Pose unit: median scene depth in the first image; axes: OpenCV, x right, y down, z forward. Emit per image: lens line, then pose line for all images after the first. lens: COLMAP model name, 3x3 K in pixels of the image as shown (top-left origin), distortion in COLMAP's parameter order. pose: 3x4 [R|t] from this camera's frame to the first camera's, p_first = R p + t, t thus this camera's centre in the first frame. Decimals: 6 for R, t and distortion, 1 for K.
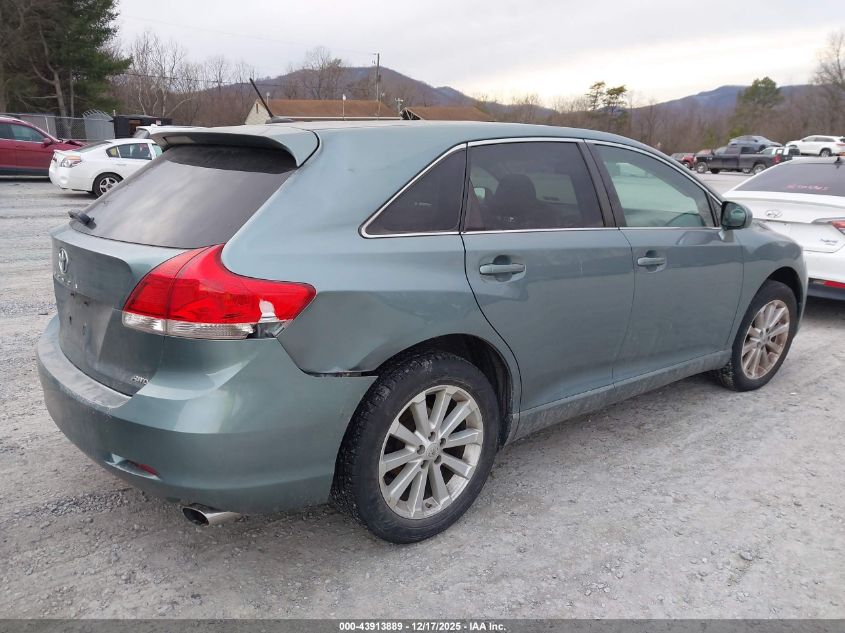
lens RADIAL K [[646.7, 0, 422.5], [0, 646.7, 316.5], [0, 0, 1]] dist [0.007031, 0.000163]
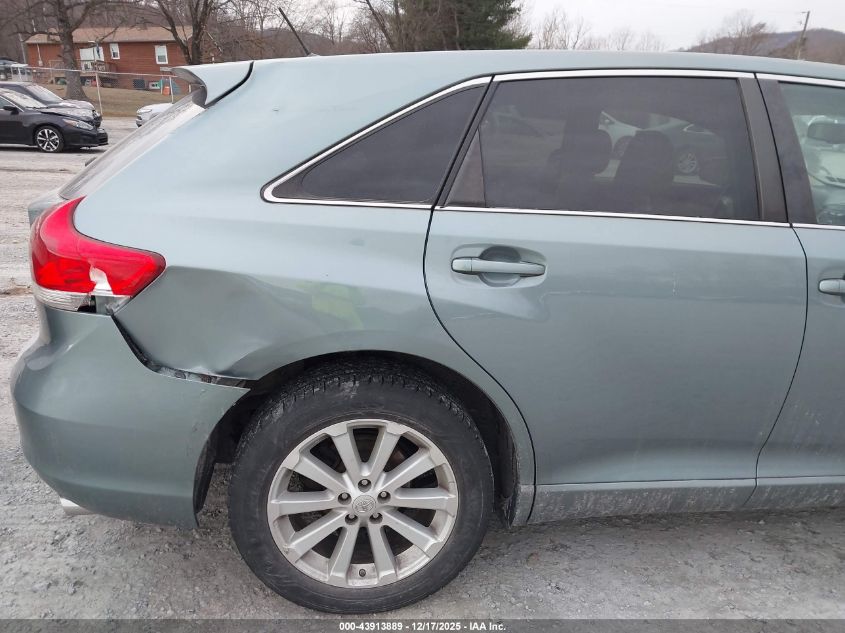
lens RADIAL K [[657.3, 0, 422.5], [0, 657.3, 316.5], [0, 0, 1]] dist [-0.008502, 0.004927]
pose [[0.848124, 0.154121, -0.506885, 0.408599], [-0.137643, 0.987998, 0.070102, -0.061429], [0.511606, 0.010314, 0.859158, 0.393669]]
